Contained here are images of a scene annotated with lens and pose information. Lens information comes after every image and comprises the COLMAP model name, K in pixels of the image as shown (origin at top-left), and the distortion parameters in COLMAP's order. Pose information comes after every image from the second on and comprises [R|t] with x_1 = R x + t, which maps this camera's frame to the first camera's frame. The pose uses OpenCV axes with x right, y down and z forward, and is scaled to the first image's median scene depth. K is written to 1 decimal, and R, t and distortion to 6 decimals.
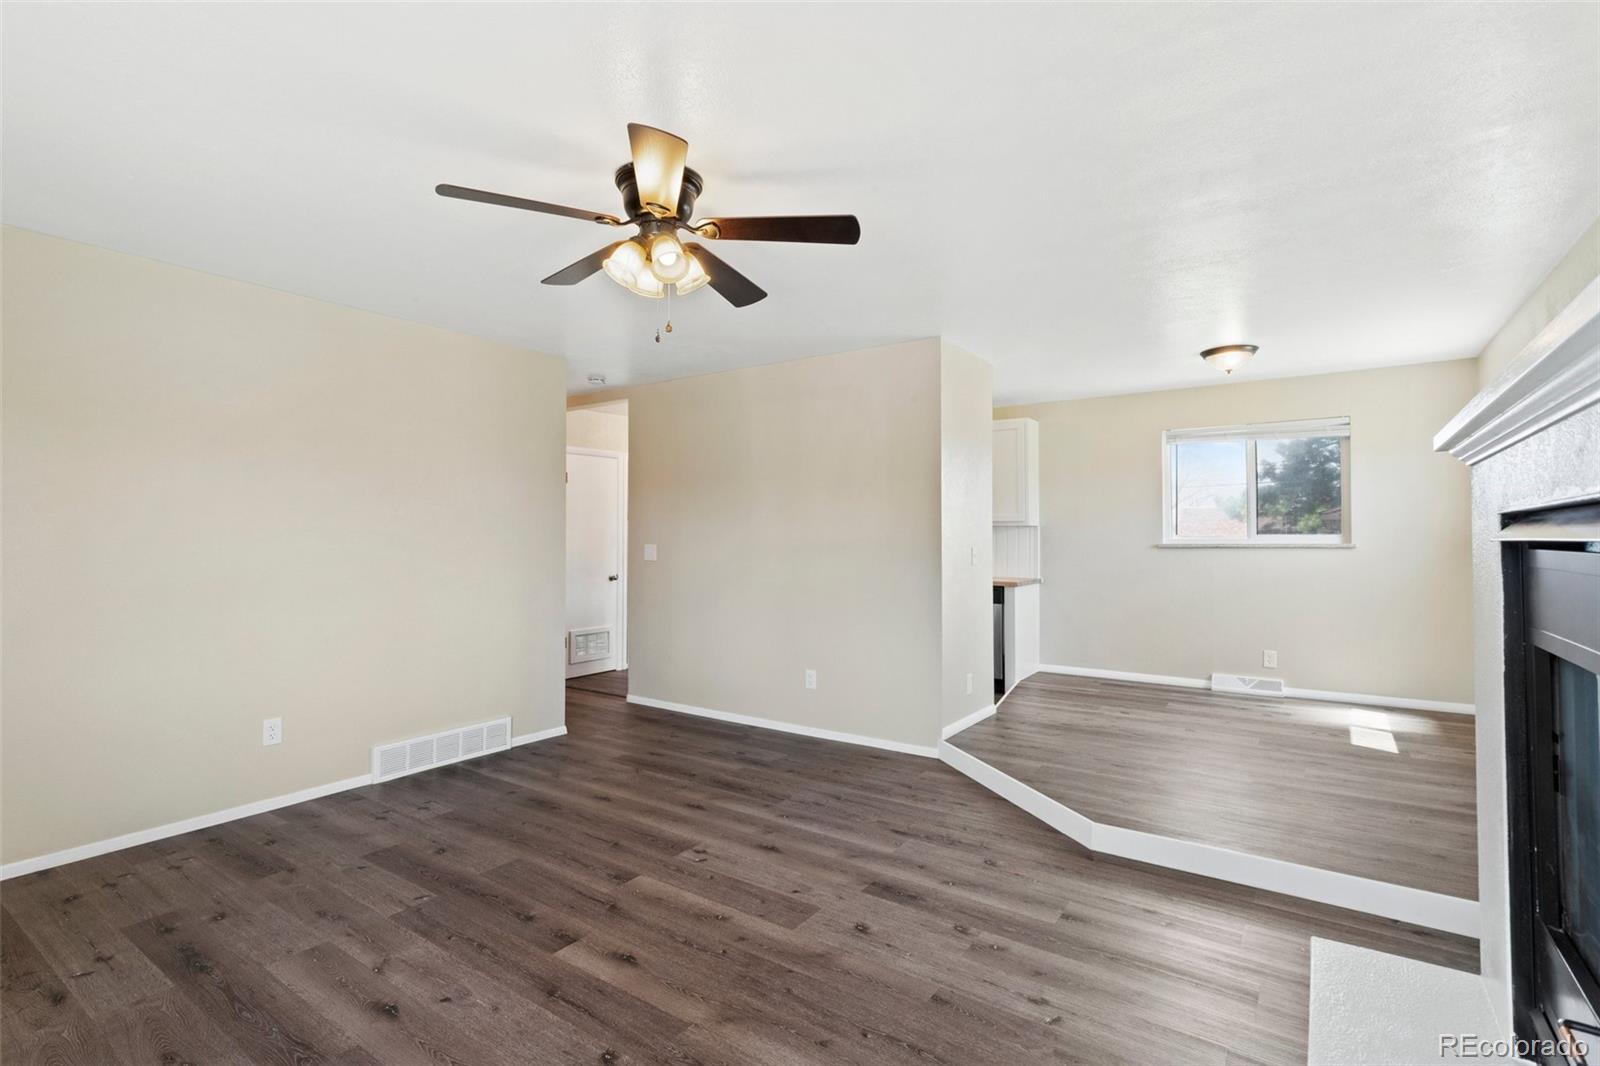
lens RADIAL K [[759.3, 0, 794.4], [0, 759.3, 539.2], [0, 0, 1]] dist [-0.001204, 0.000673]
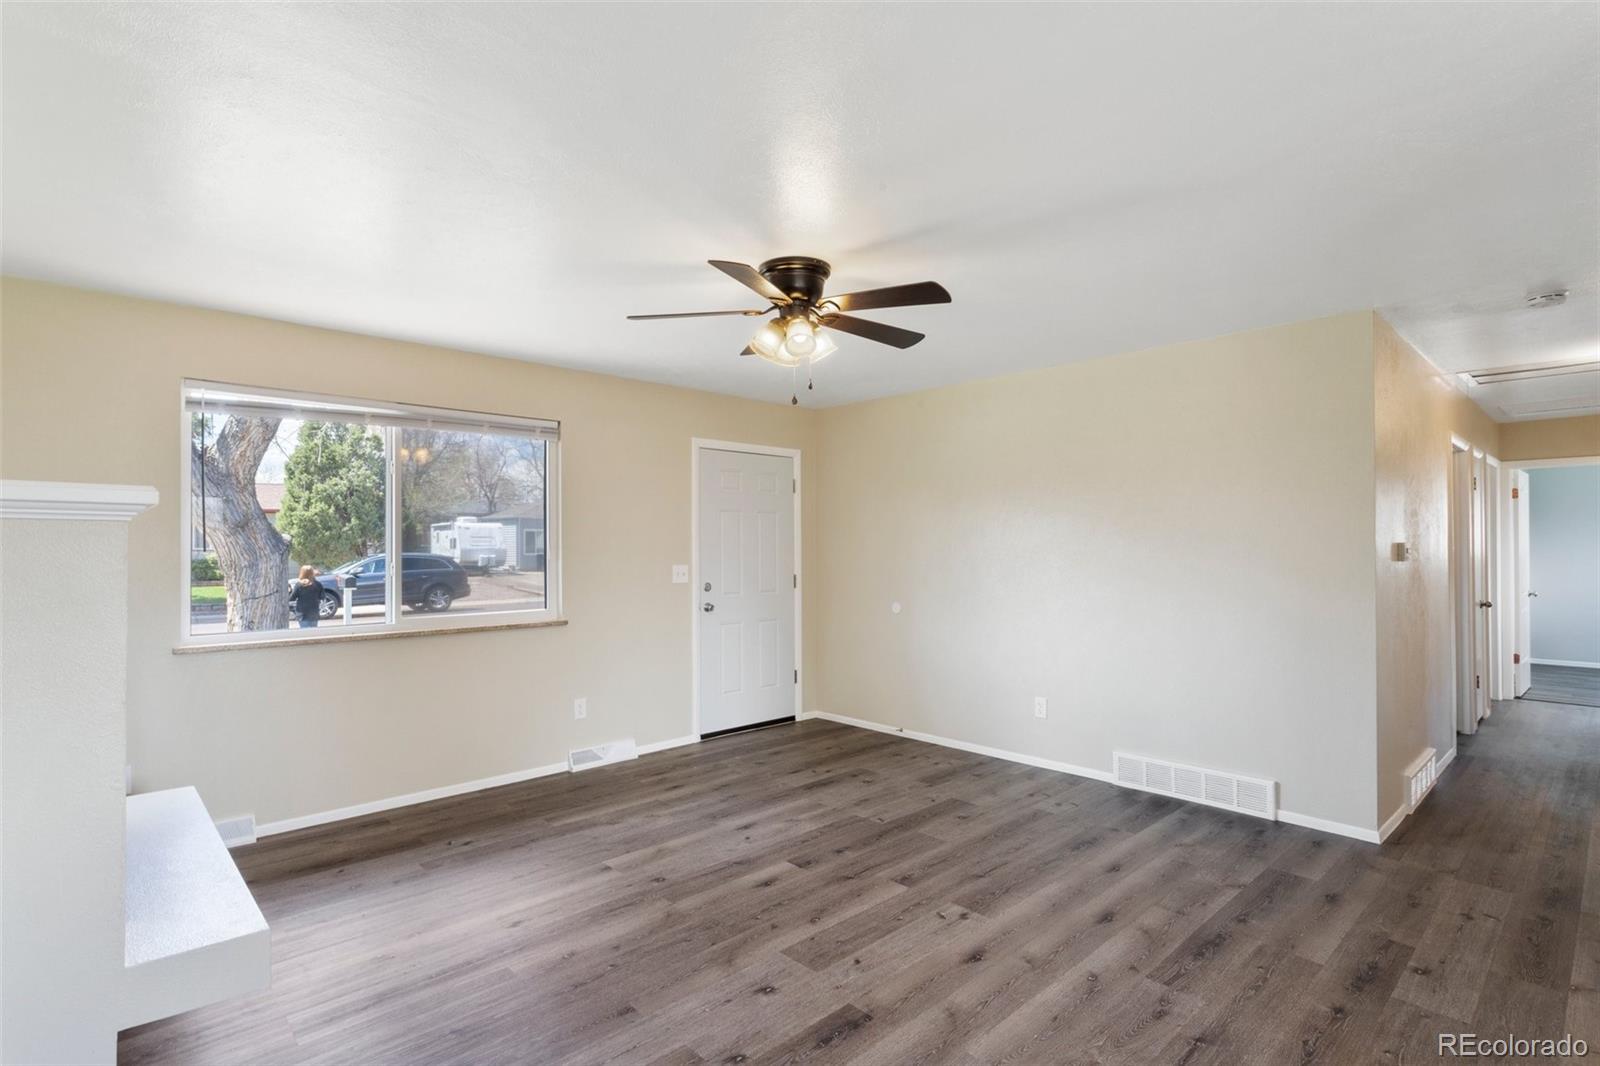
lens RADIAL K [[759.3, 0, 794.4], [0, 759.3, 539.2], [0, 0, 1]] dist [-0.001204, 0.000673]
pose [[-0.196501, -0.011784, -0.980433, 0.805589], [-0.003330, 0.999930, -0.011351, -0.027813], [0.980498, 0.001034, -0.196526, 0.971772]]
